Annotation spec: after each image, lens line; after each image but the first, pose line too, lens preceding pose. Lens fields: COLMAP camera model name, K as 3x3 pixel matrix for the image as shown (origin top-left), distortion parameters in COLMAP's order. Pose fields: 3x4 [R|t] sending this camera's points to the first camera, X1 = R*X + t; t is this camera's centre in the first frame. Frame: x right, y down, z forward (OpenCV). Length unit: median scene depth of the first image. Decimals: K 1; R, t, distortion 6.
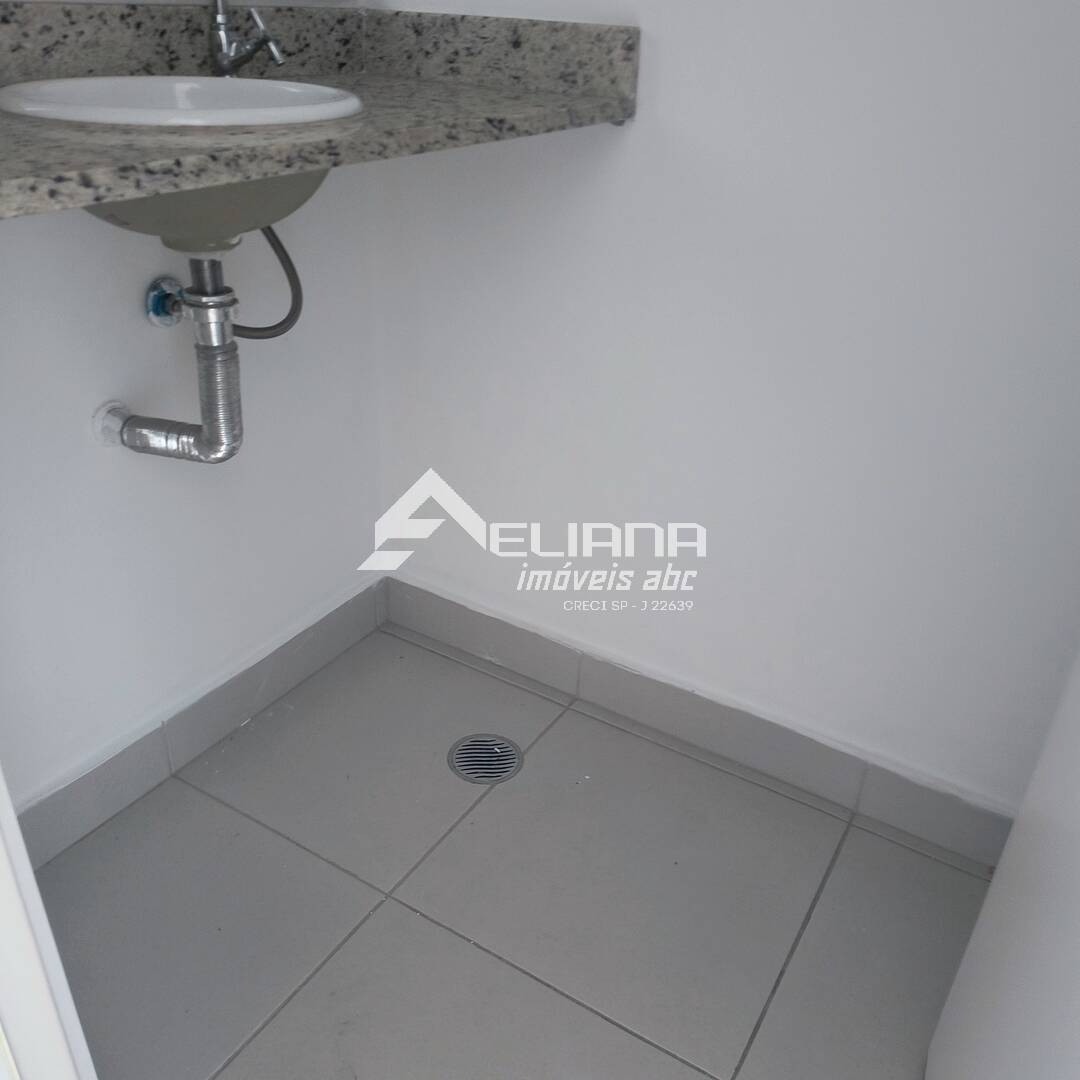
lens RADIAL K [[970.7, 0, 542.6], [0, 970.7, 558.9], [0, 0, 1]] dist [0.015736, -0.024766]
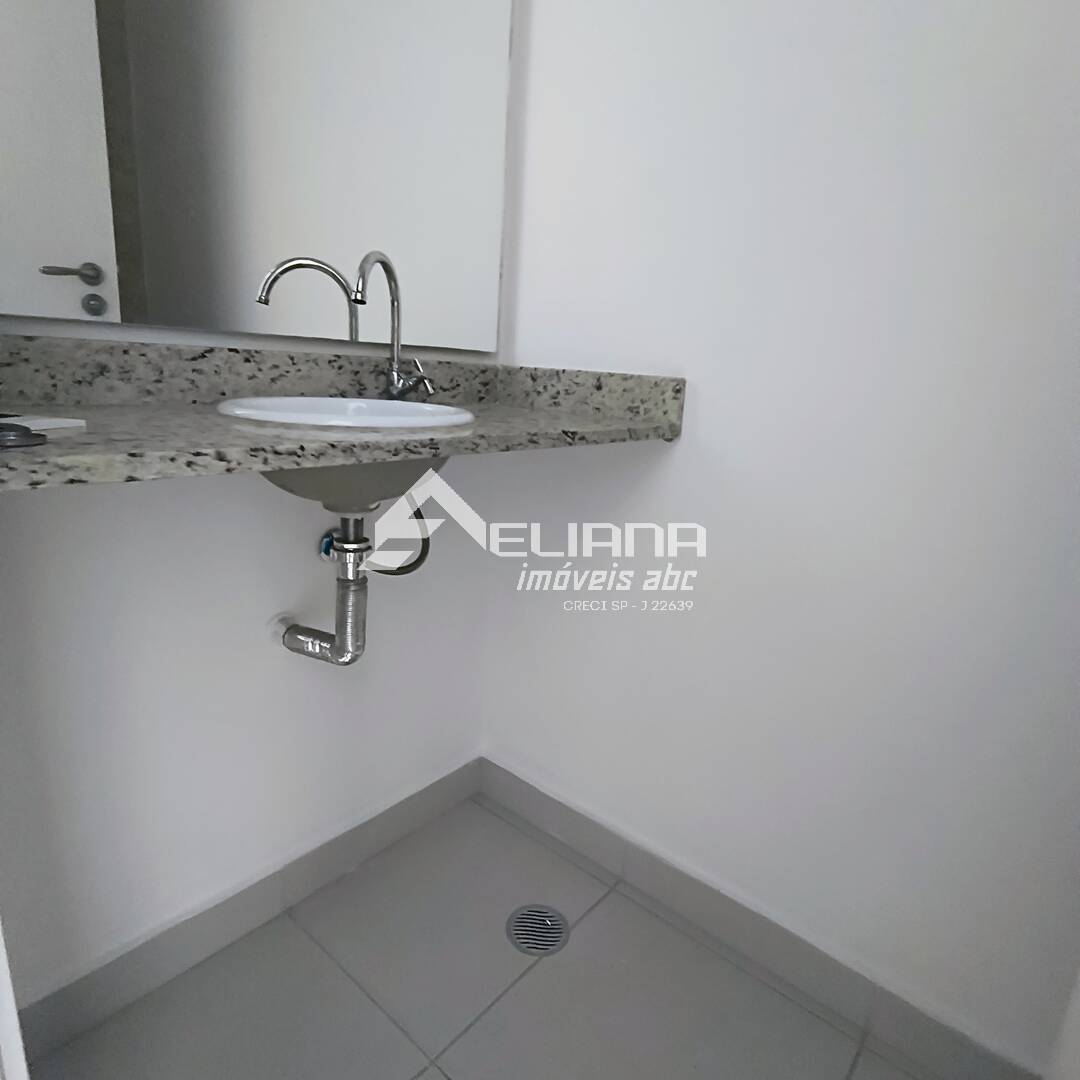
lens RADIAL K [[670.9, 0, 539.0], [0, 670.9, 536.6], [0, 0, 1]] dist [-0.010195, 0.000539]
pose [[0.988223, 0.054509, -0.142984, 0.047279], [-0.092412, 0.957357, -0.273728, -0.043214], [0.121966, 0.283717, 0.951120, 0.124495]]
